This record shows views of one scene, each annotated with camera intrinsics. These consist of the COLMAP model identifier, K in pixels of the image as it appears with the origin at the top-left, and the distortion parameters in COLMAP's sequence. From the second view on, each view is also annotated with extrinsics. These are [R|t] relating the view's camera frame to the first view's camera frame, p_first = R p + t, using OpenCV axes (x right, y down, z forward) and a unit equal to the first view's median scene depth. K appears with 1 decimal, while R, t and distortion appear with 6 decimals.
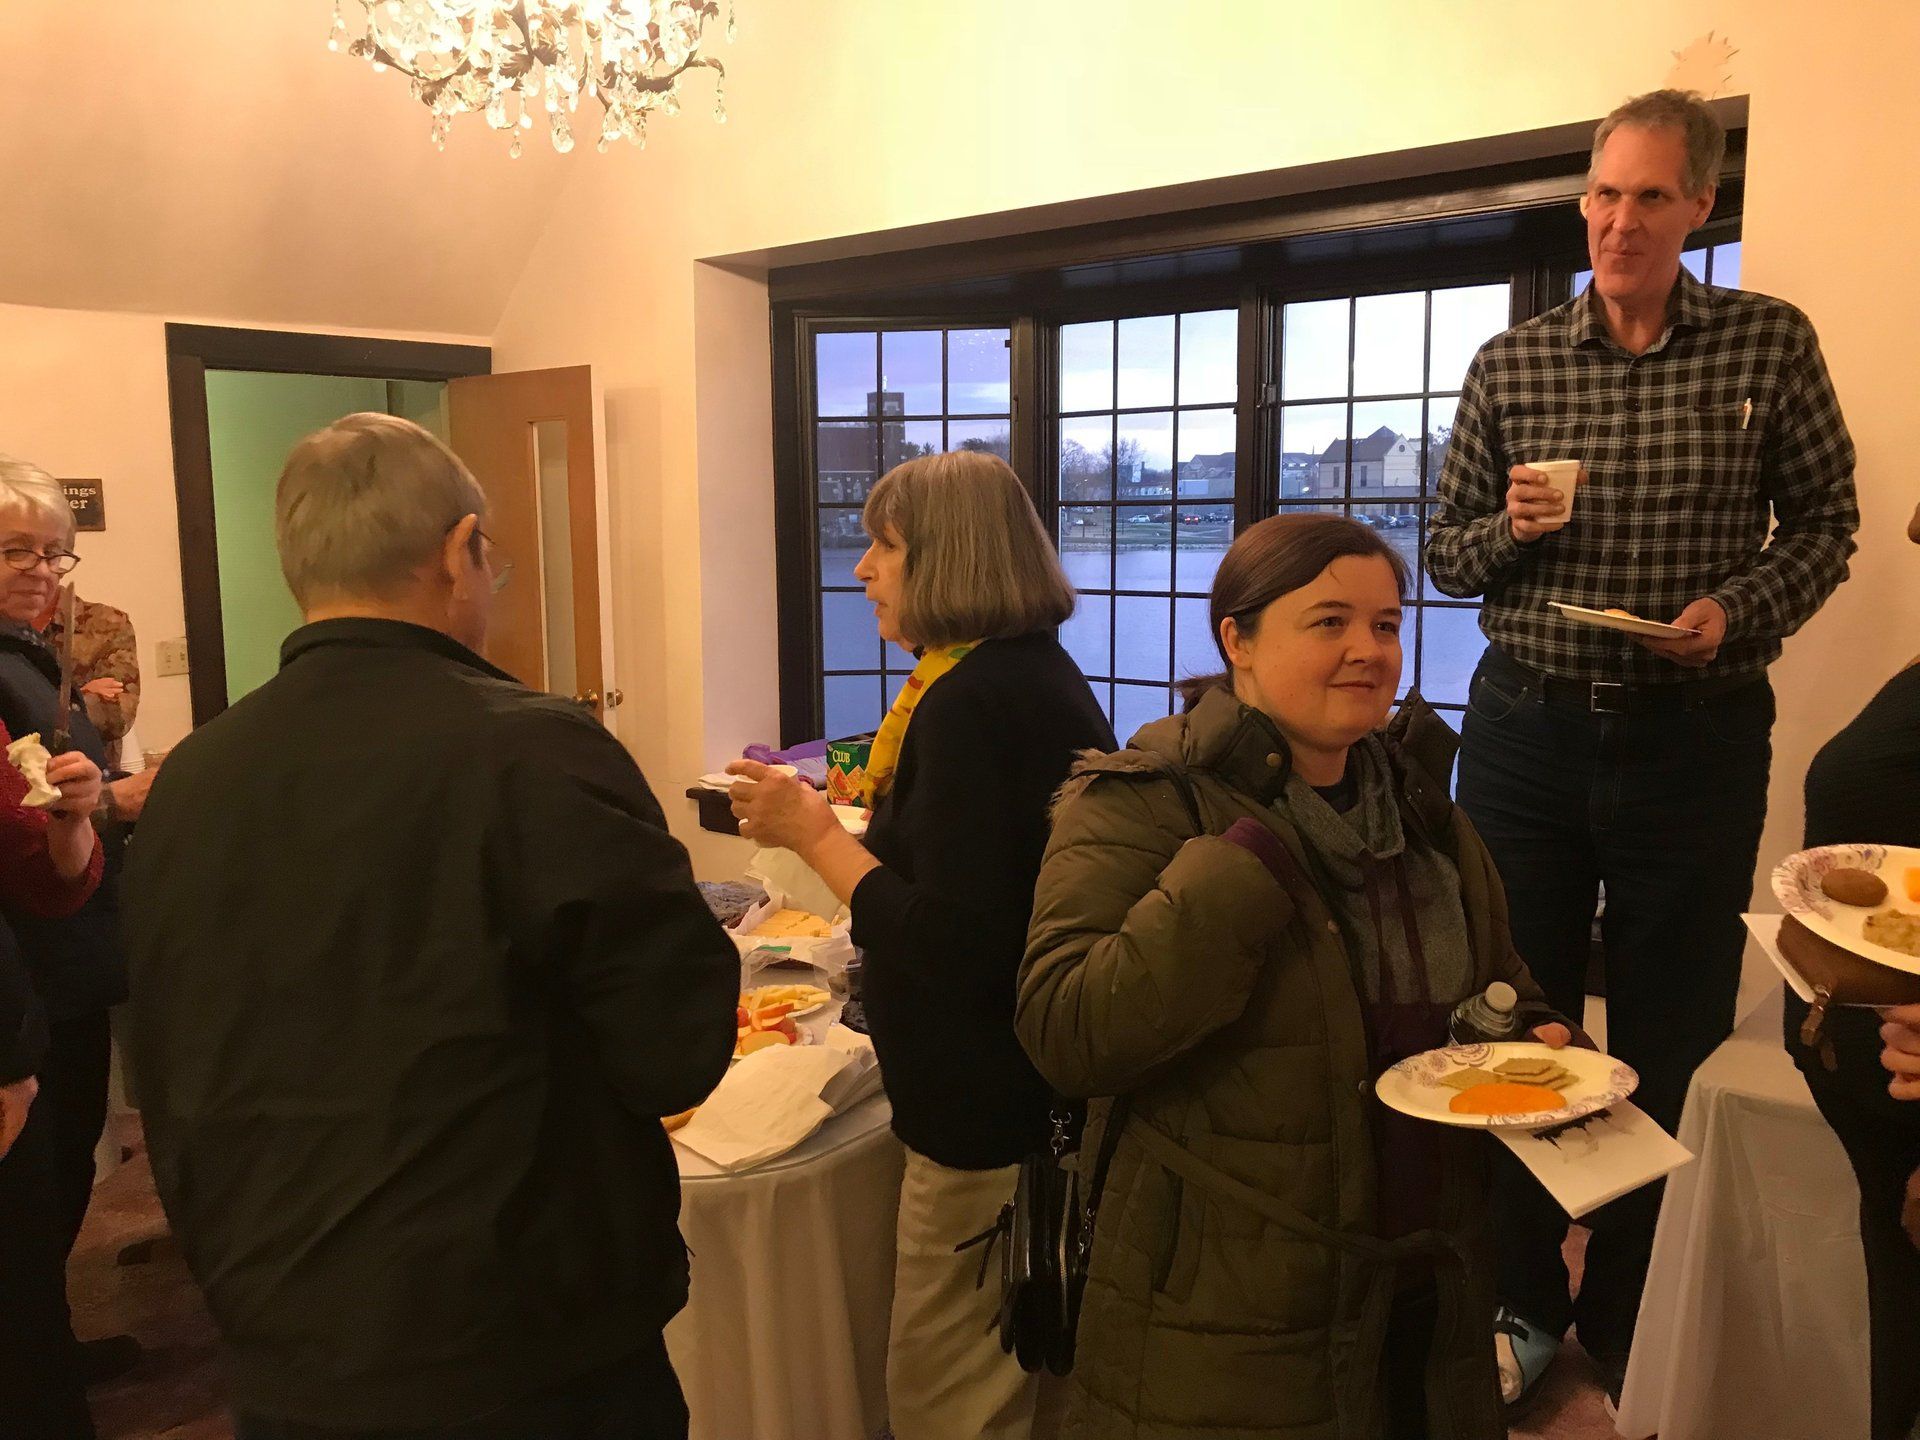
lens RADIAL K [[1577.0, 0, 952.5], [0, 1577.0, 727.9], [0, 0, 1]] dist [0.048950, -0.076454]
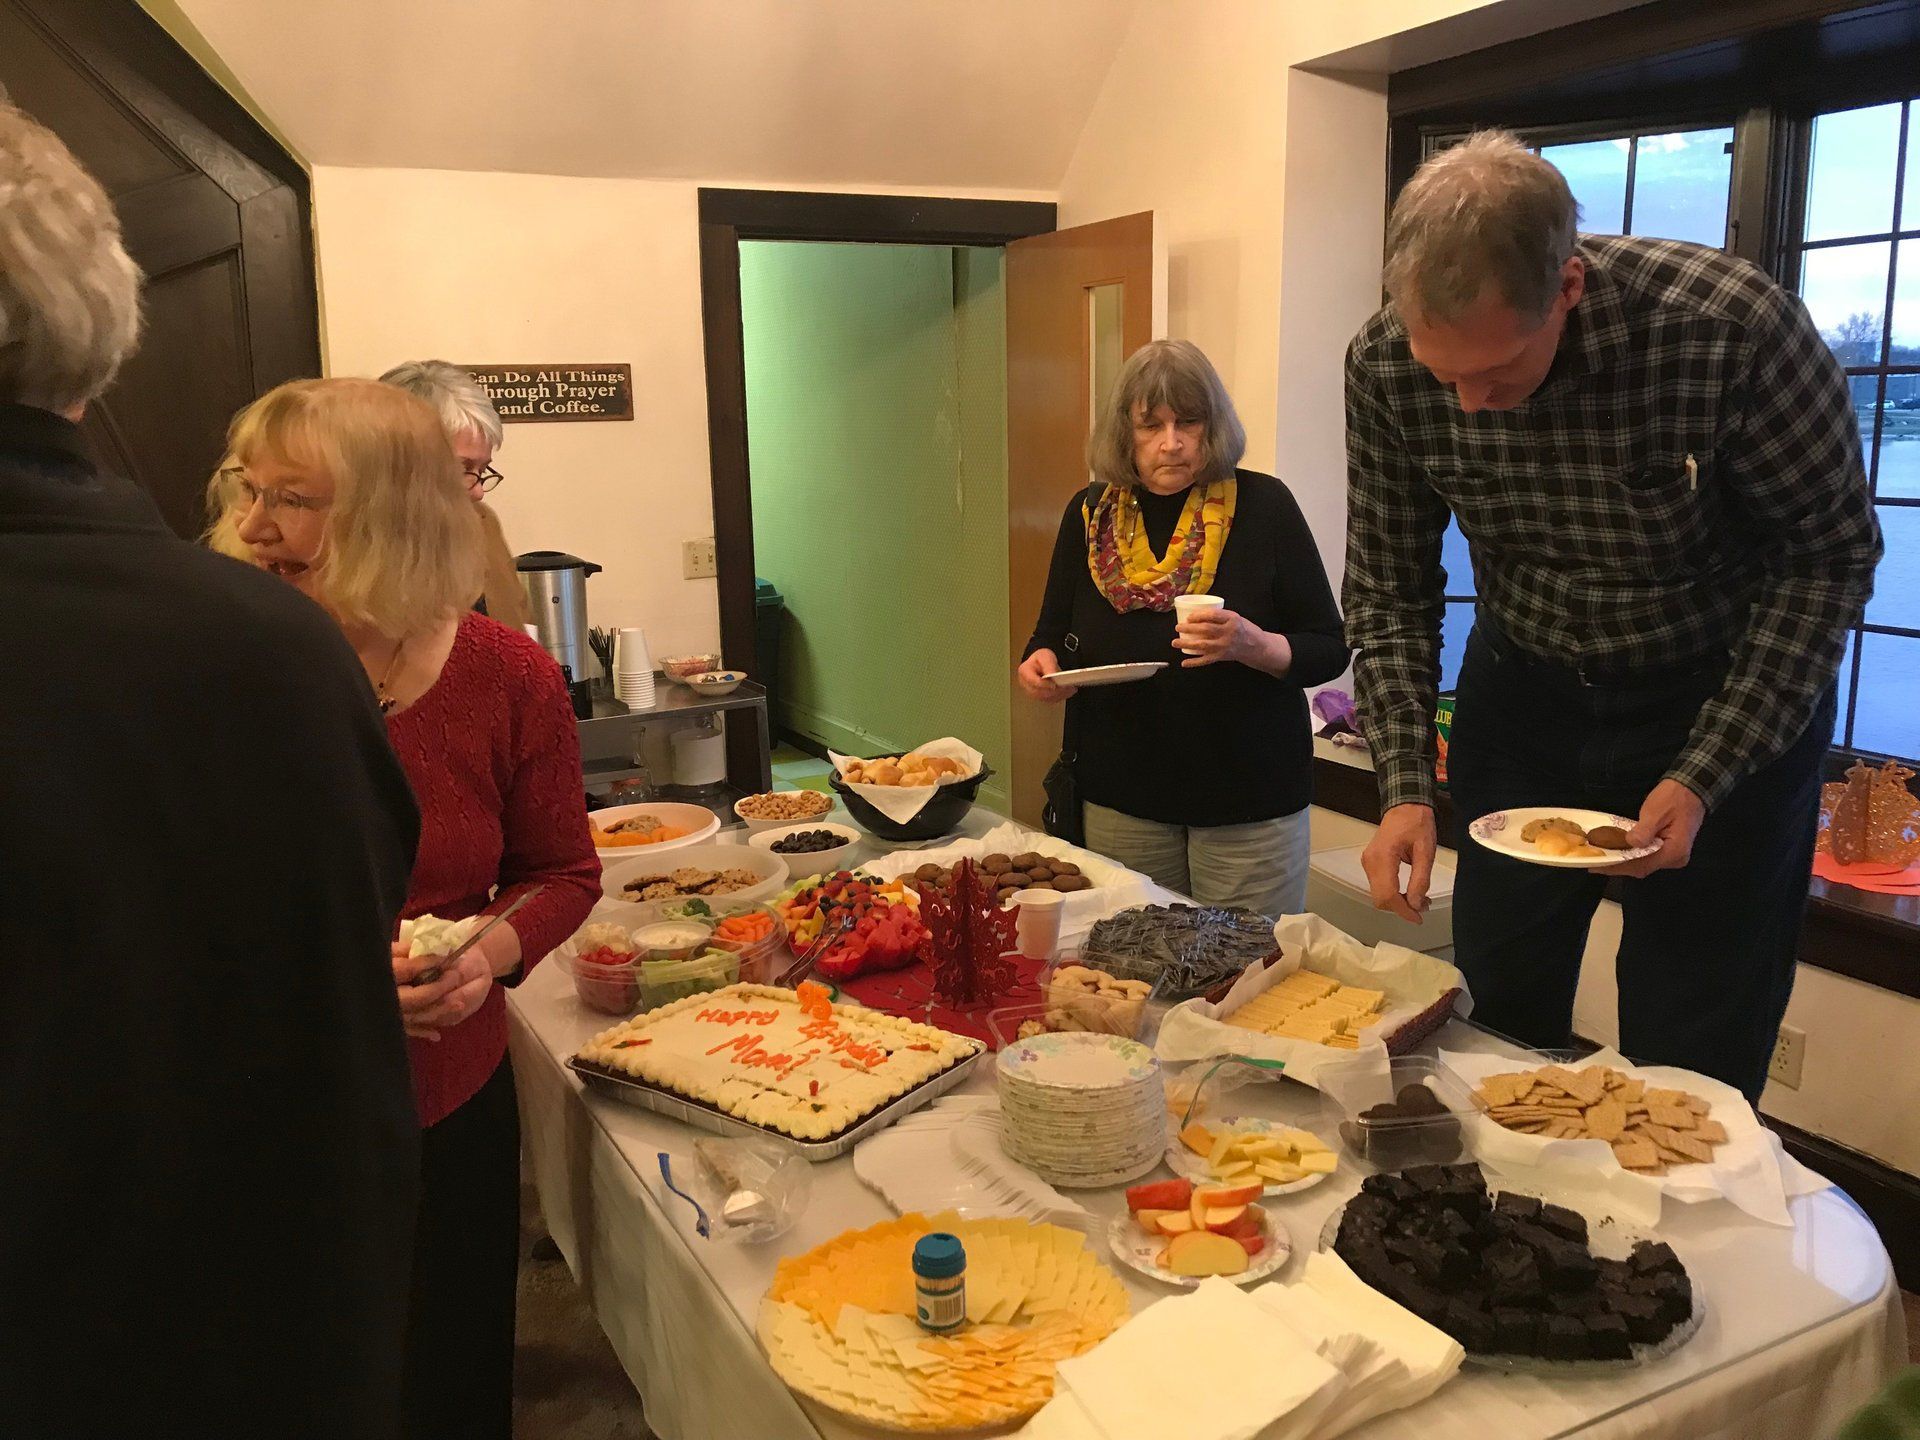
lens RADIAL K [[1577.0, 0, 952.5], [0, 1577.0, 727.9], [0, 0, 1]] dist [0.048950, -0.076454]
pose [[0.921389, 0.071037, -0.382094, 0.005183], [-0.045780, 0.996147, 0.074806, -0.022090], [0.385935, -0.051433, 0.921091, 0.204126]]
